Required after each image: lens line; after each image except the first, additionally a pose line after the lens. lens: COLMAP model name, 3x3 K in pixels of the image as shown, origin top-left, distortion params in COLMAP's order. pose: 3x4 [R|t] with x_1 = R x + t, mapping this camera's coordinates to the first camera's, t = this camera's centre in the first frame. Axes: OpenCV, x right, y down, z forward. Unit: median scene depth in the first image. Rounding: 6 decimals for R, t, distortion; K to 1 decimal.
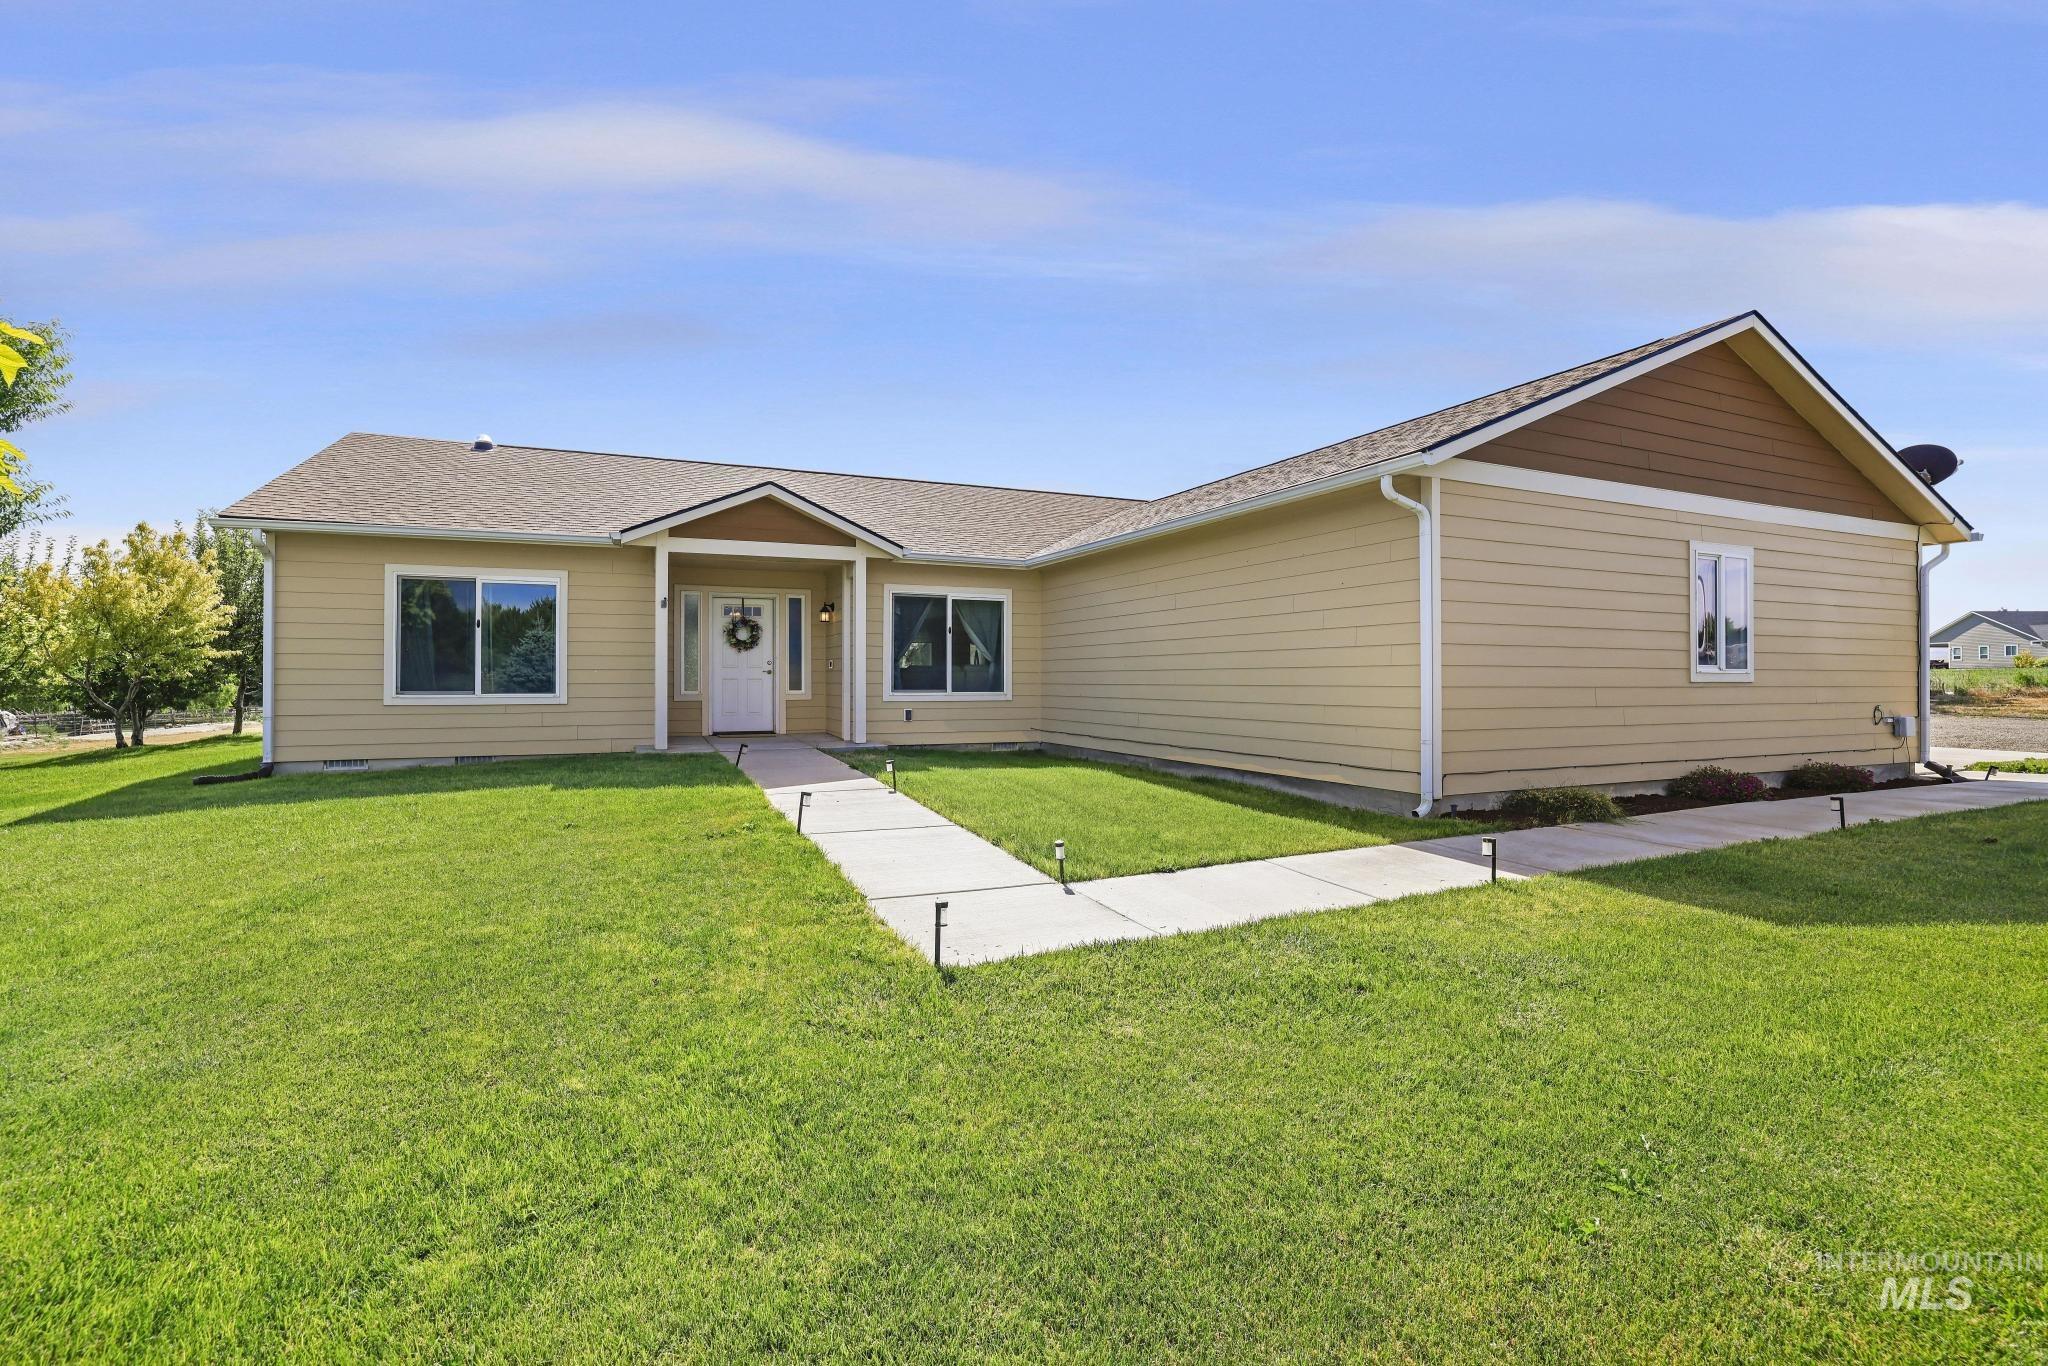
lens RADIAL K [[915.3, 0, 999.8], [0, 915.3, 657.3], [0, 0, 1]] dist [-0.023702, 0.005085]
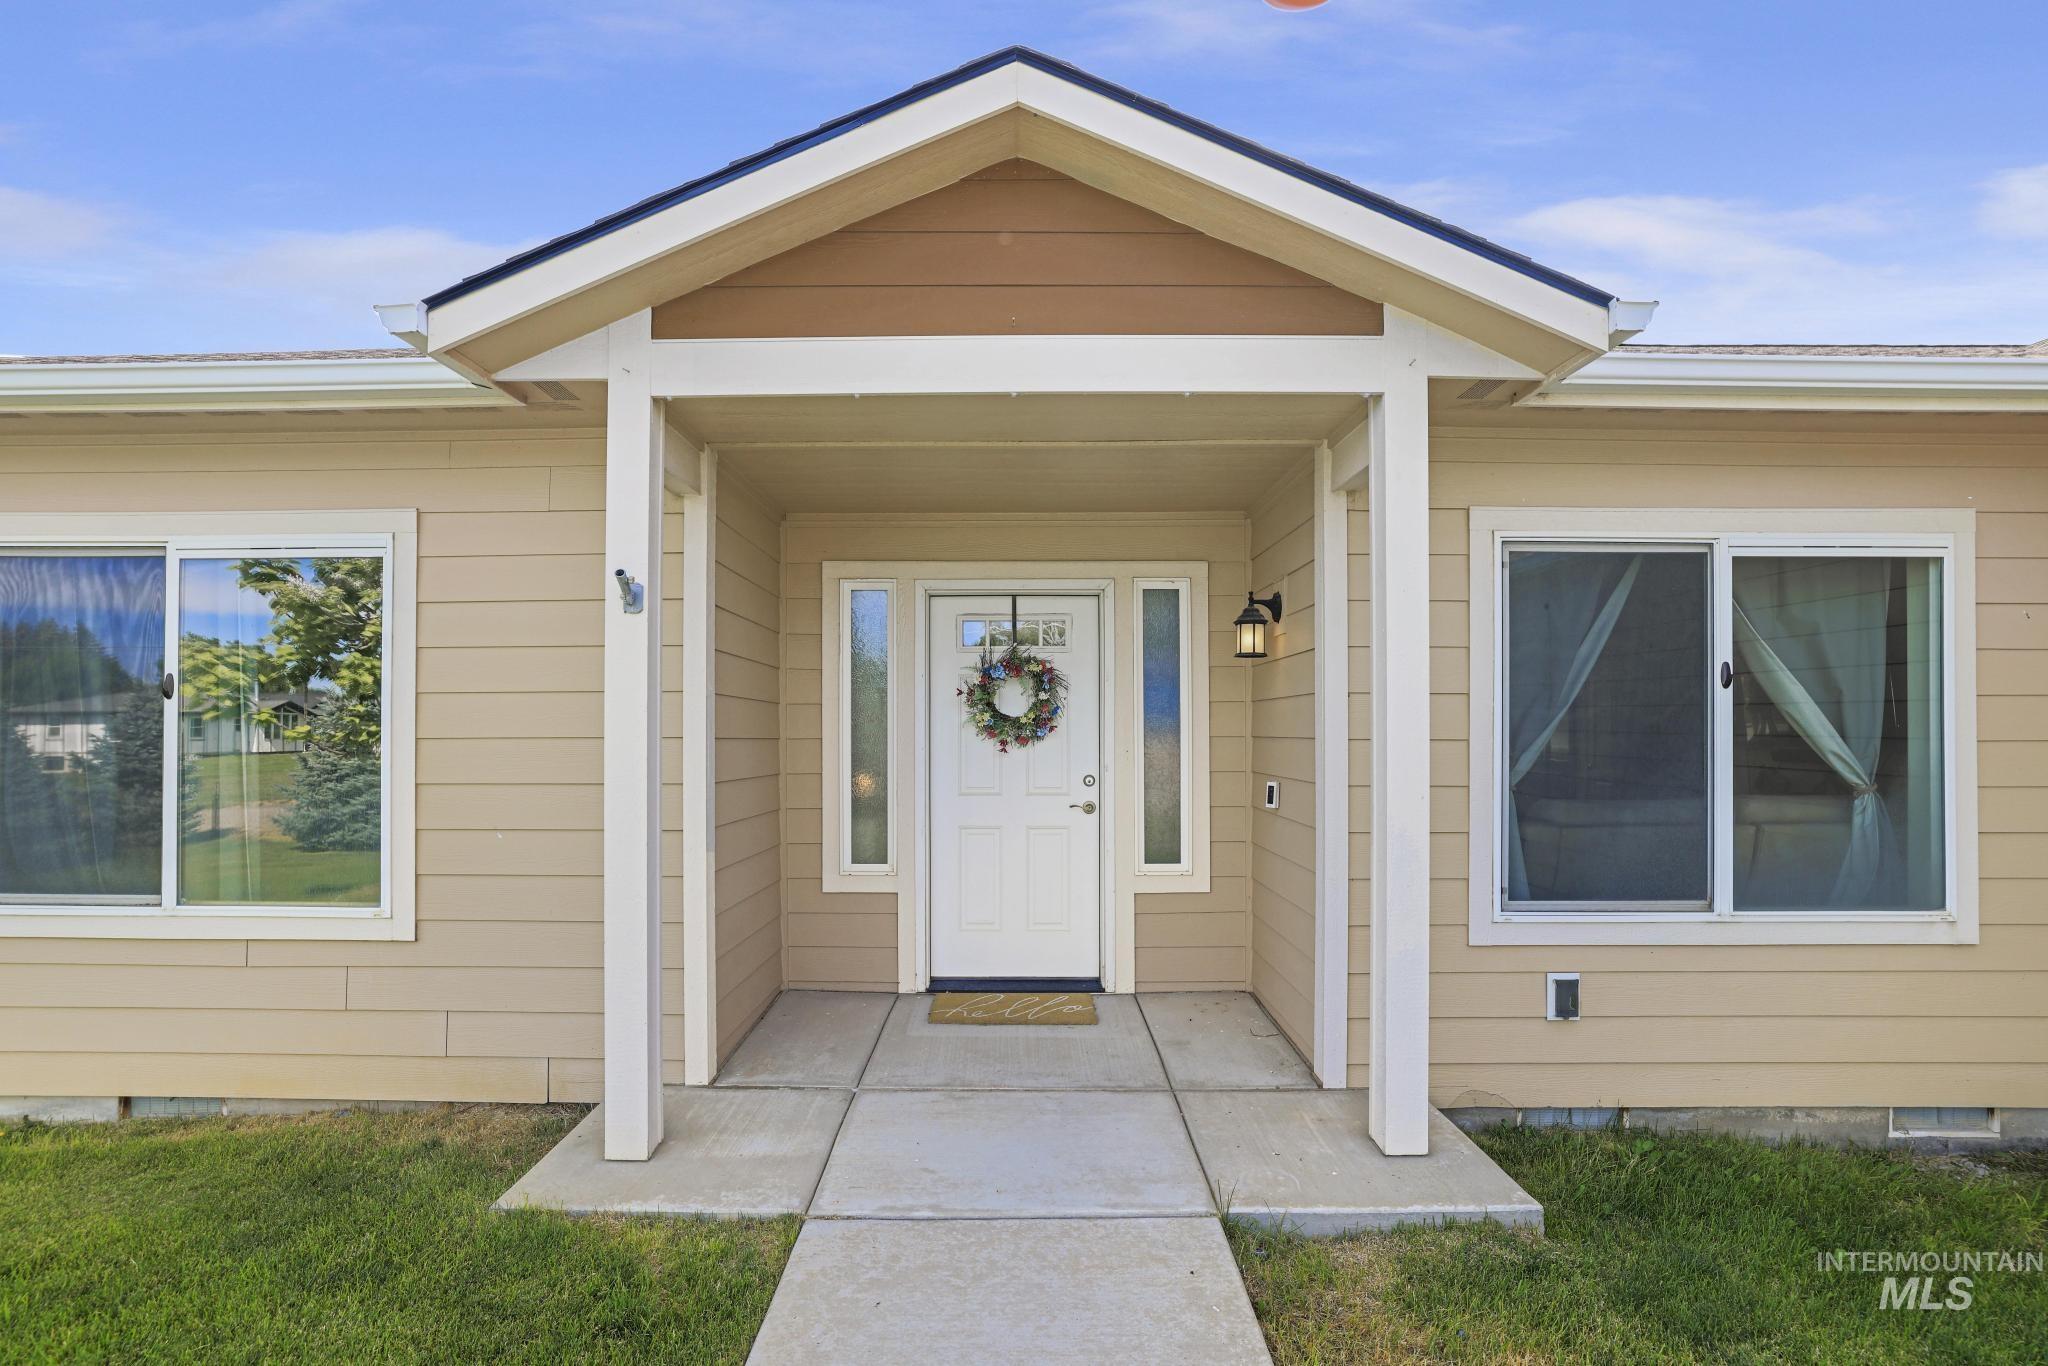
lens RADIAL K [[915.3, 0, 999.8], [0, 915.3, 657.3], [0, 0, 1]] dist [-0.023702, 0.005085]
pose [[0.907700, -0.030920, -0.418478, -0.138193], [0.006296, 0.998173, -0.060095, -0.020196], [0.419572, 0.051914, 0.906236, 0.679076]]
